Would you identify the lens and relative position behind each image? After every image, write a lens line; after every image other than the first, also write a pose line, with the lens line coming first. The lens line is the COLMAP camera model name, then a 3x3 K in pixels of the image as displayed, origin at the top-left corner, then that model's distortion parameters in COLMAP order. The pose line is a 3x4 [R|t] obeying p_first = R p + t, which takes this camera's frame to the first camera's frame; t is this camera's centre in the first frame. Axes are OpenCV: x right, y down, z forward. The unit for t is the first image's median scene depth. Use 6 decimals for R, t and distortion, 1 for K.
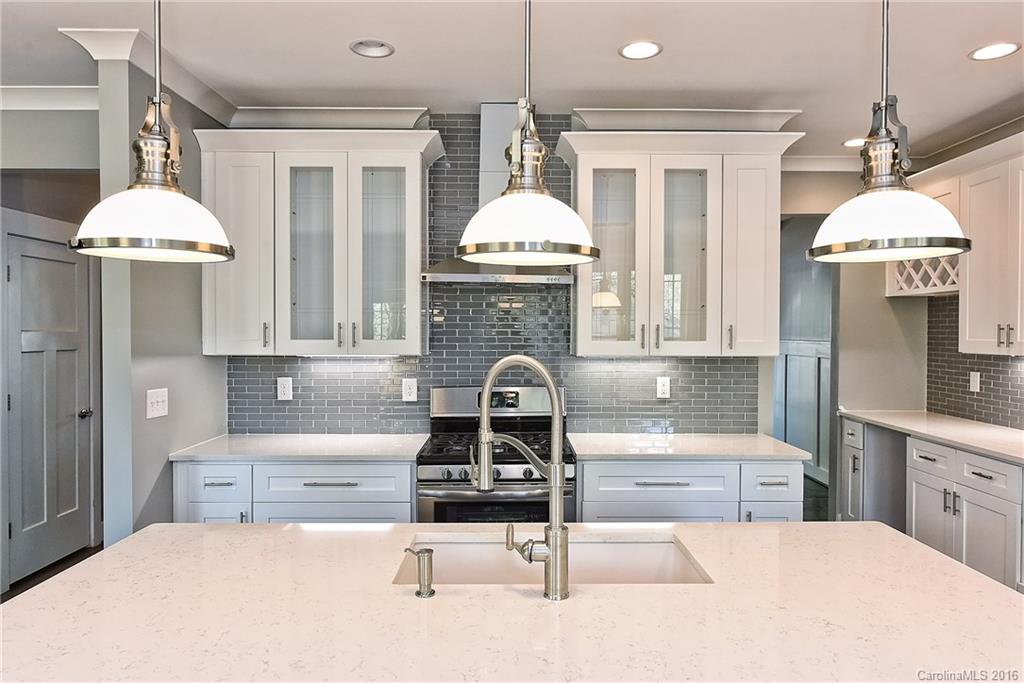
lens RADIAL K [[684.5, 0, 508.6], [0, 684.5, 339.6], [0, 0, 1]] dist [-0.001423, -0.000041]
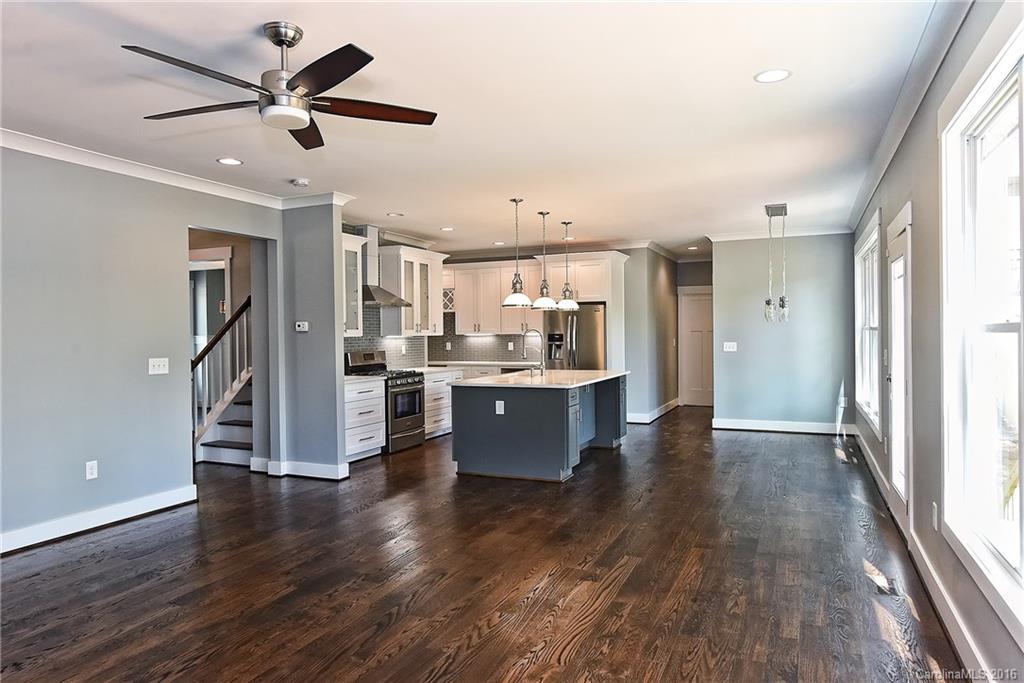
lens RADIAL K [[684.5, 0, 512.0], [0, 684.5, 343.5], [0, 0, 1]] dist [-0.001423, -0.000041]
pose [[0.403098, -0.021549, 0.914903, -1.989869], [0.022538, 0.999653, 0.013615, 0.025878], [-0.914879, 0.015132, 0.403444, -0.354494]]
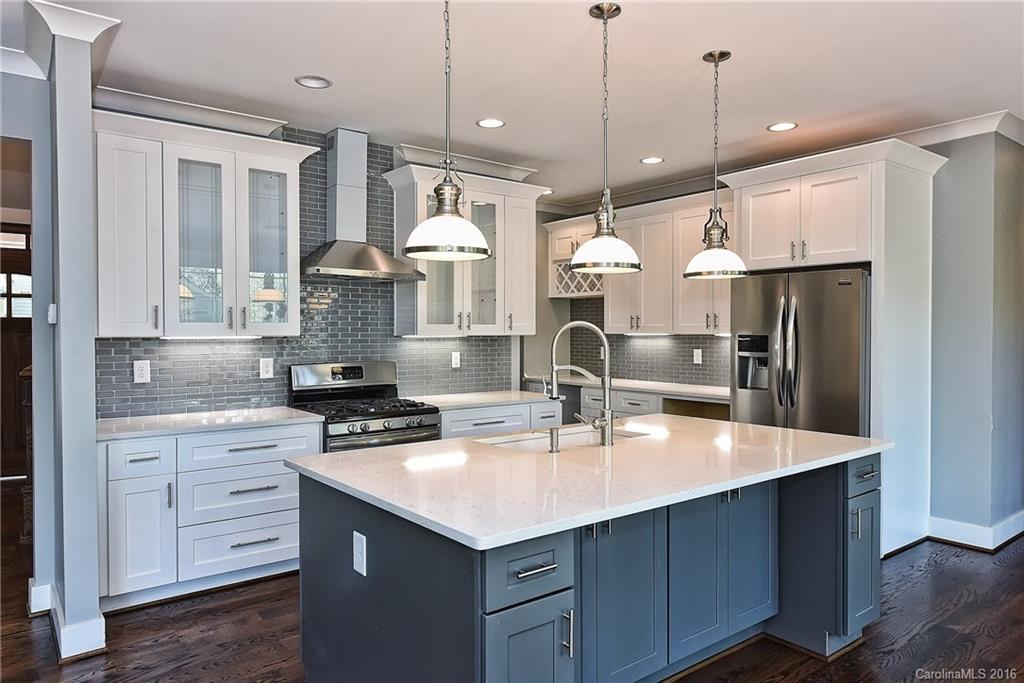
lens RADIAL K [[684.5, 0, 511.8], [0, 684.5, 339.9], [0, 0, 1]] dist [-0.001423, -0.000041]
pose [[0.787819, -0.010092, 0.615824, -0.566478], [0.009411, 0.999946, 0.004349, 0.028019], [-0.615835, 0.002369, 0.787872, -0.148296]]
